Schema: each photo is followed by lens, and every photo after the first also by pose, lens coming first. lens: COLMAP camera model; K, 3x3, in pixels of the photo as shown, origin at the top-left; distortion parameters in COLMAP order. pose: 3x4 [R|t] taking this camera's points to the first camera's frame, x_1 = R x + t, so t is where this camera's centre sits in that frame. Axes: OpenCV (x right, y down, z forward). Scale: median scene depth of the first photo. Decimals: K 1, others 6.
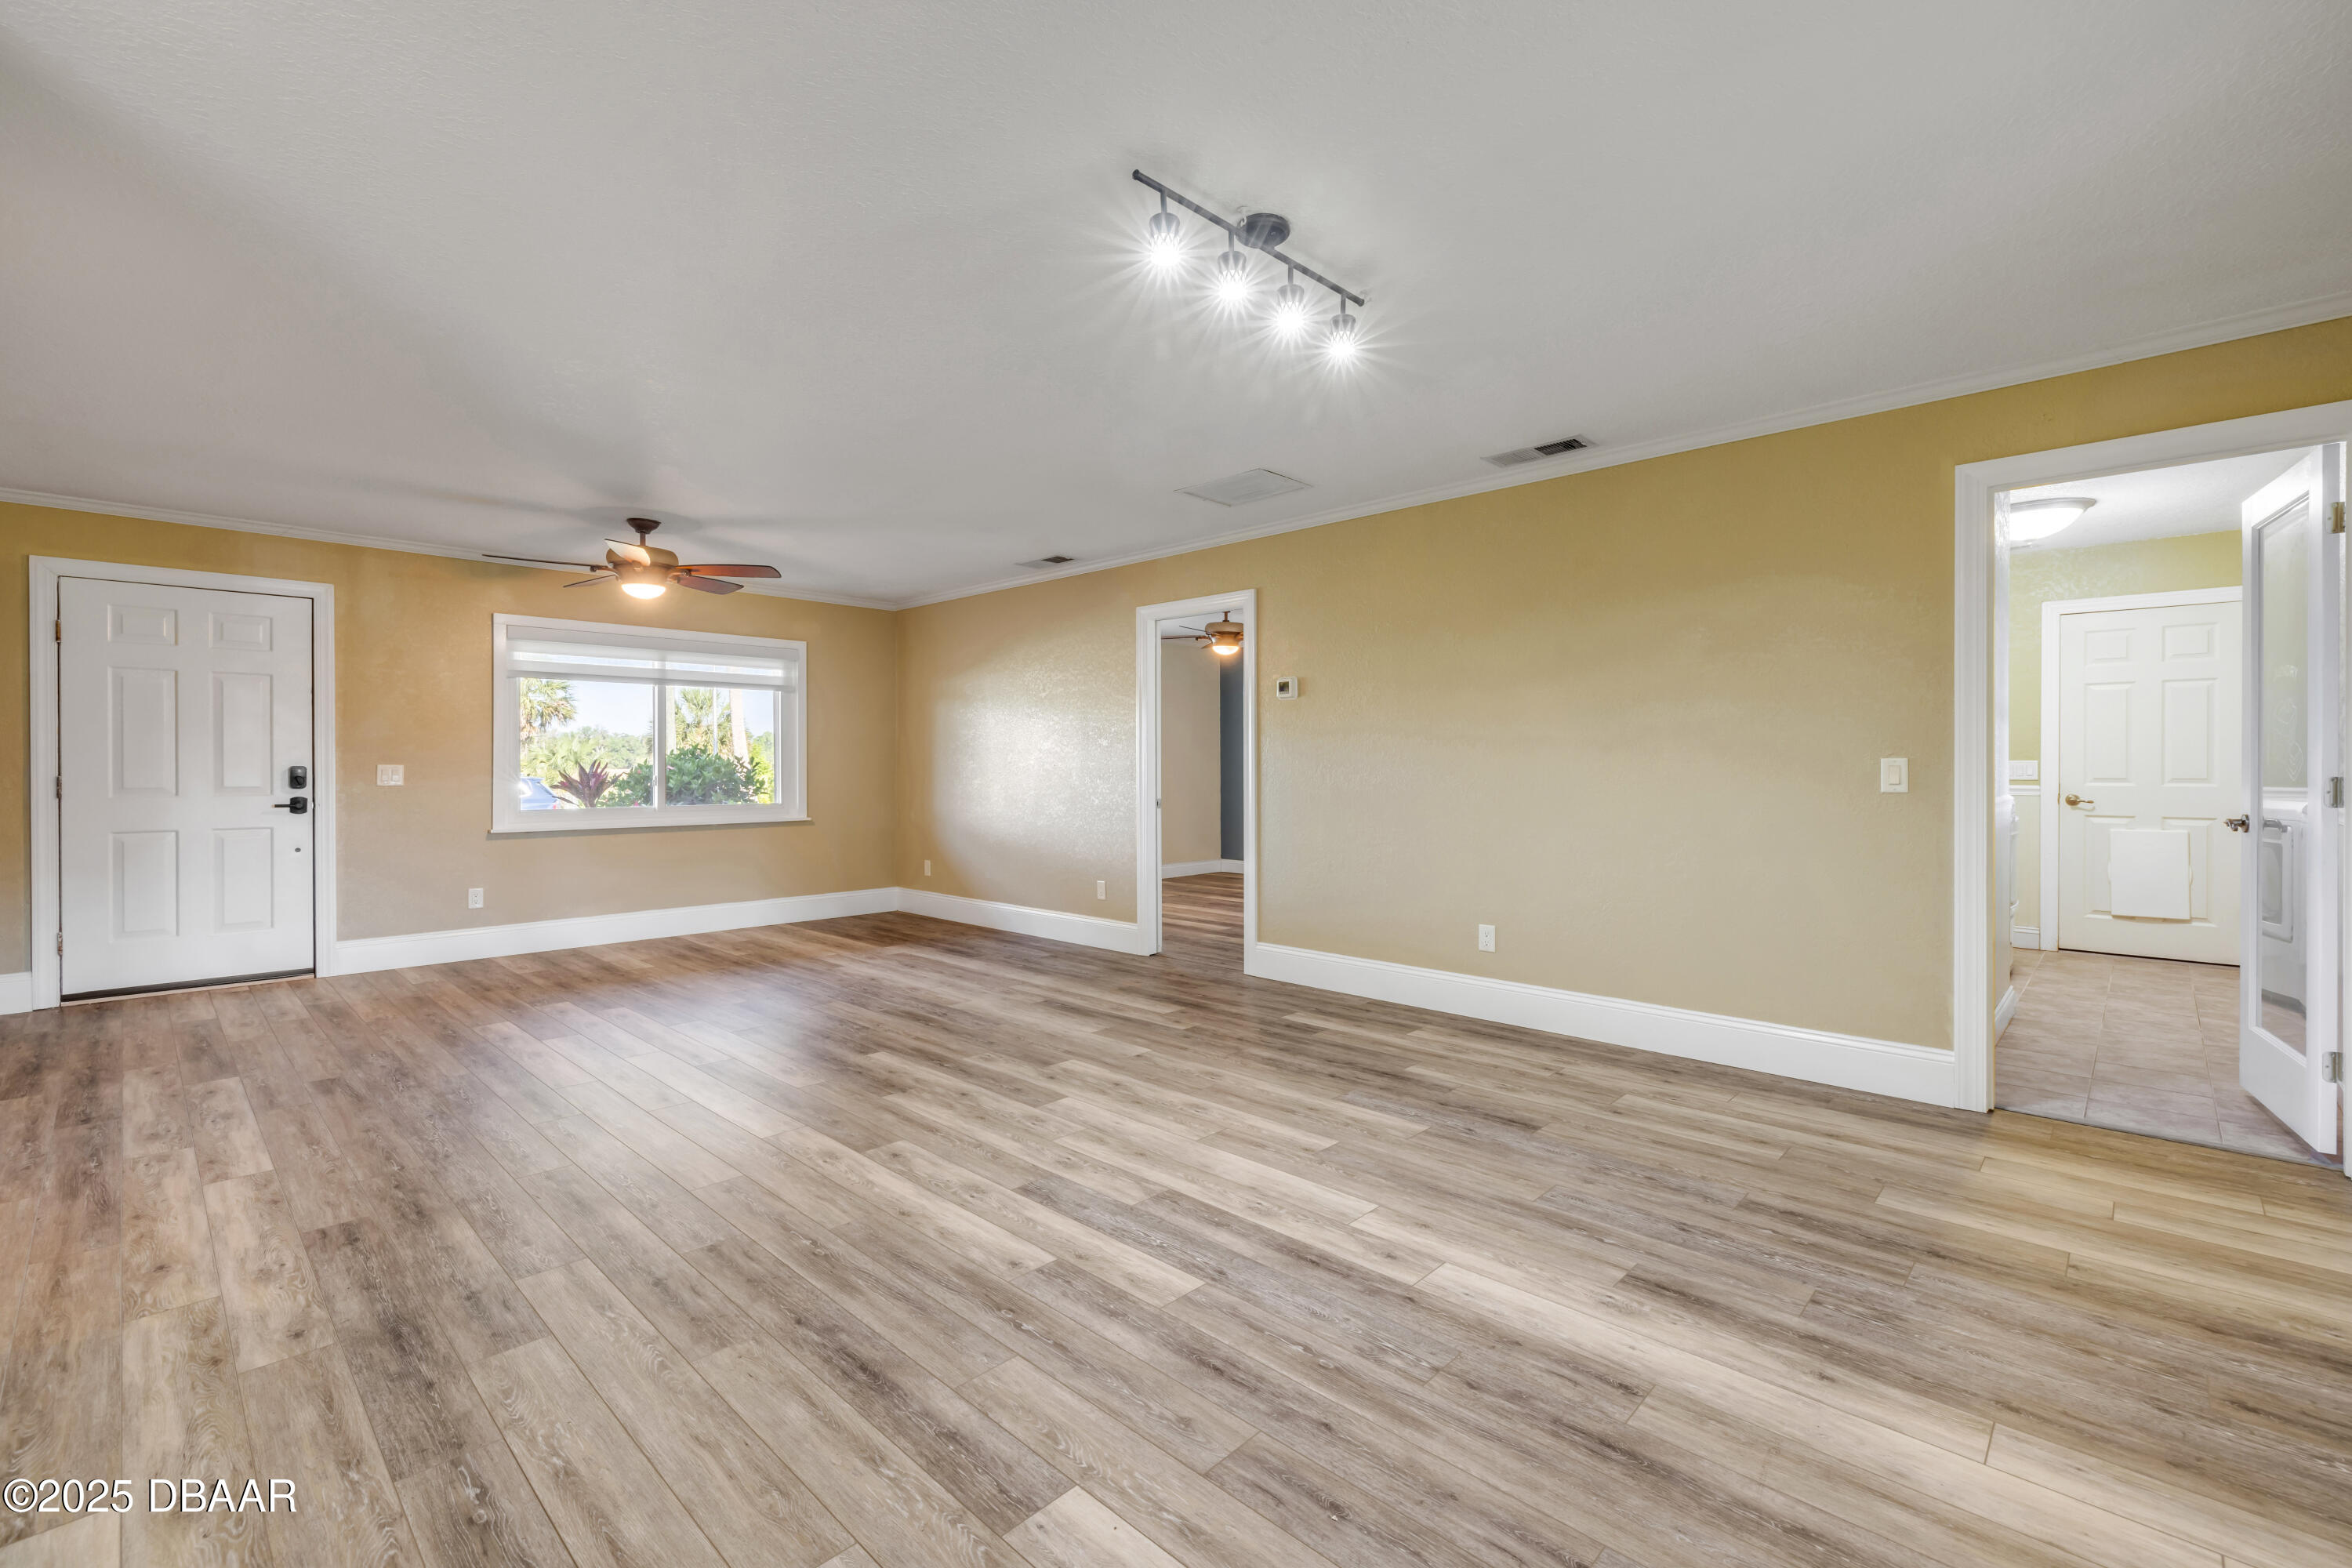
lens RADIAL K [[1016.7, 0, 1140.0], [0, 1016.7, 776.2], [0, 0, 1]] dist [-0.003585, -0.000118]
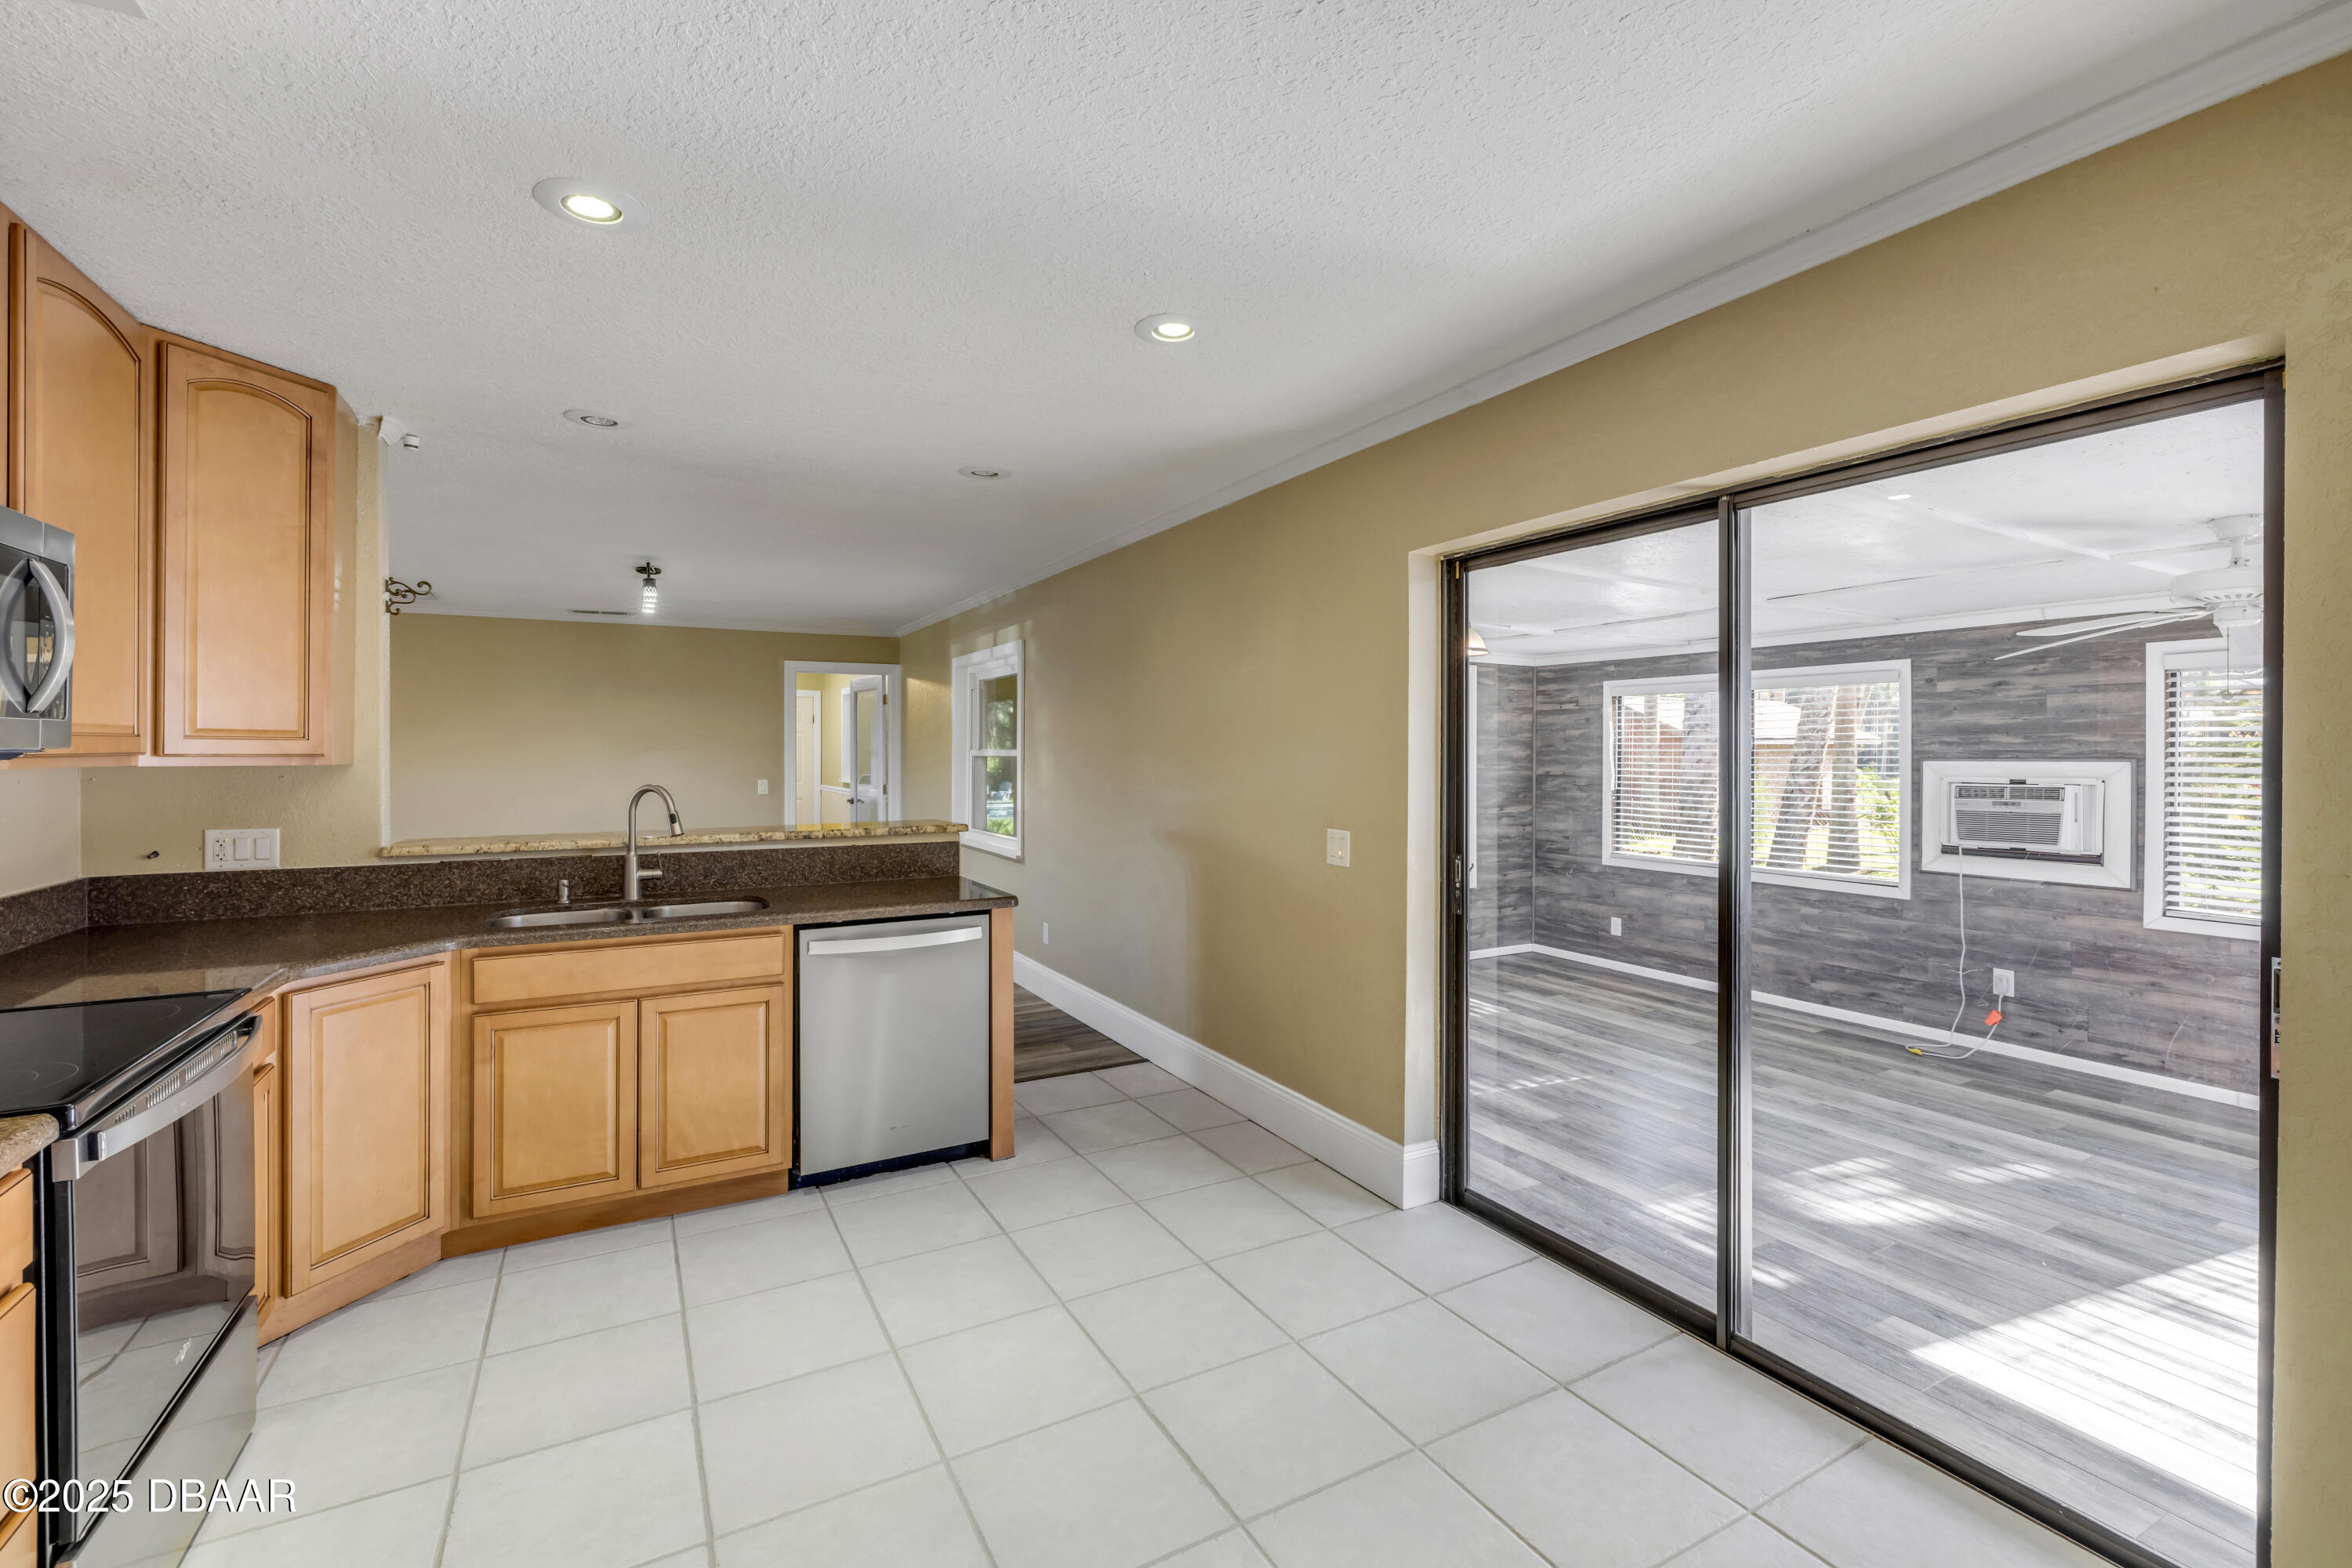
lens RADIAL K [[988.4, 0, 1169.9], [0, 988.4, 759.6], [0, 0, 1]] dist [-0.000610, -0.000048]
pose [[0.285572, -0.005181, 0.958343, -1.122516], [0.011238, 0.999935, 0.002057, -0.056069], [-0.958291, 0.010182, 0.285612, -0.526055]]
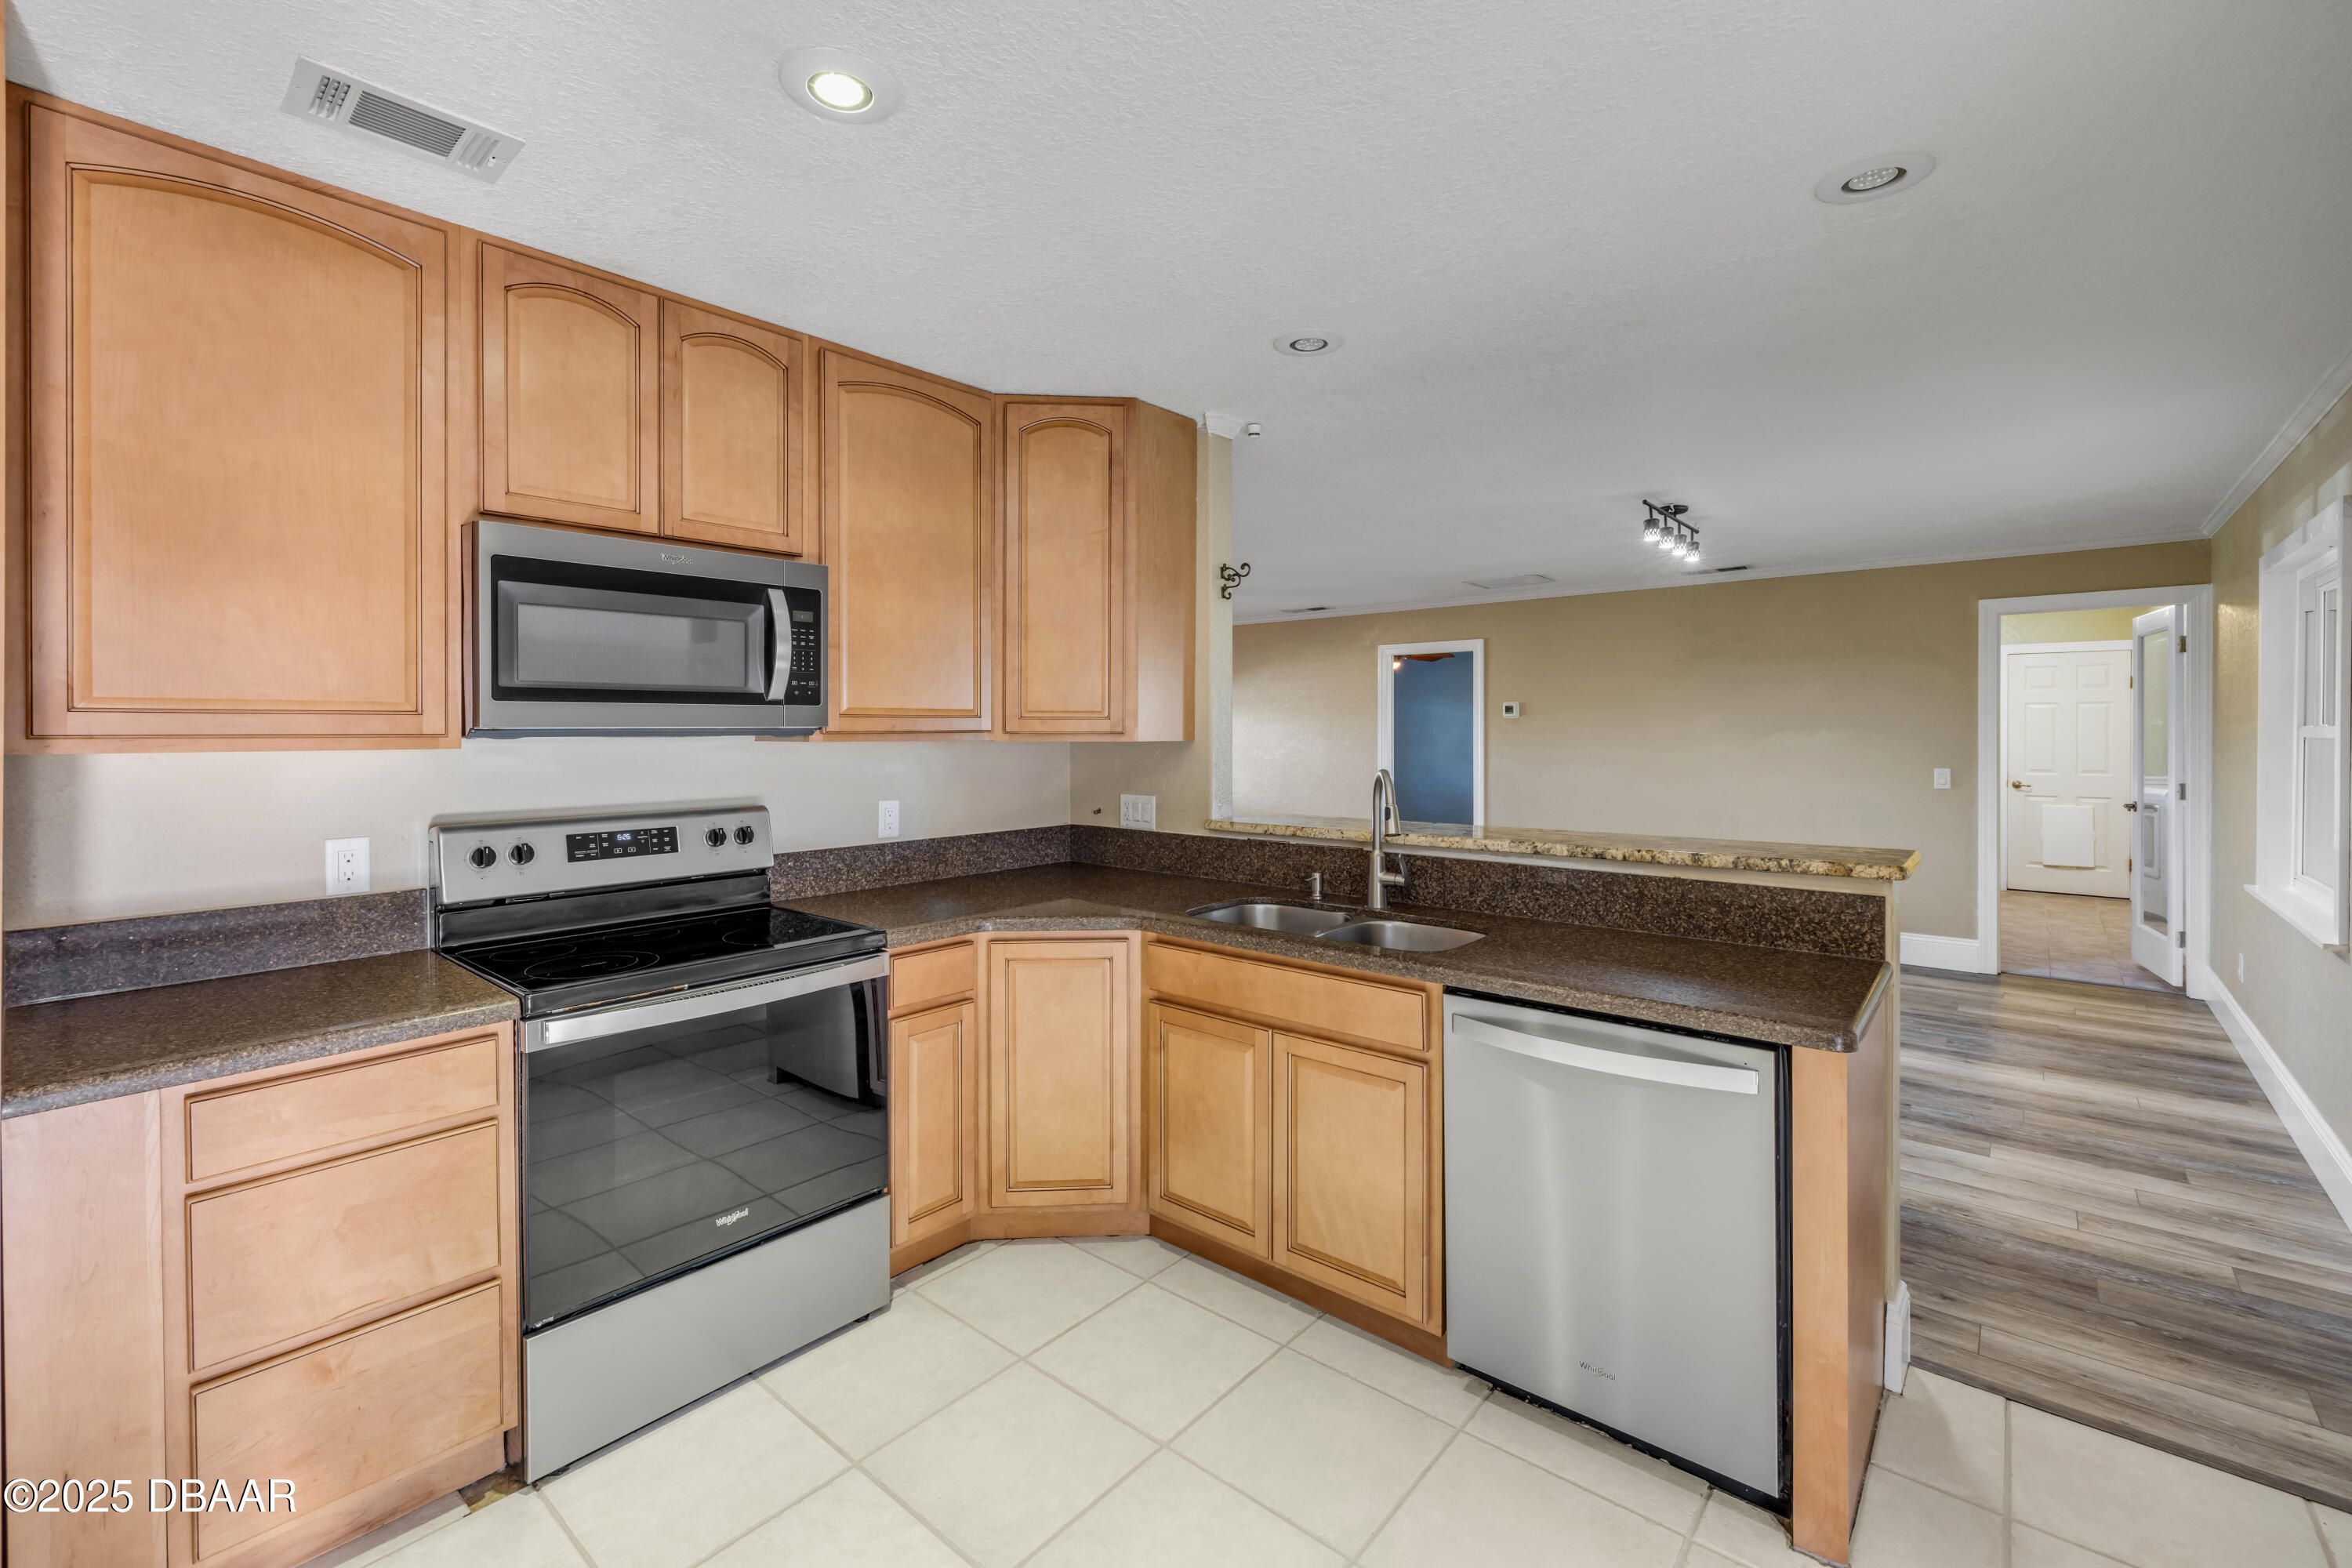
lens RADIAL K [[1001.2, 0, 1183.6], [0, 1001.2, 744.1], [0, 0, 1]] dist [-0.003375, -0.000131]
pose [[0.997103, 0.000211, 0.076060, -0.618063], [-0.000098, 0.999999, -0.001497, -0.054405], [-0.076060, 0.001485, 0.997102, -0.541530]]
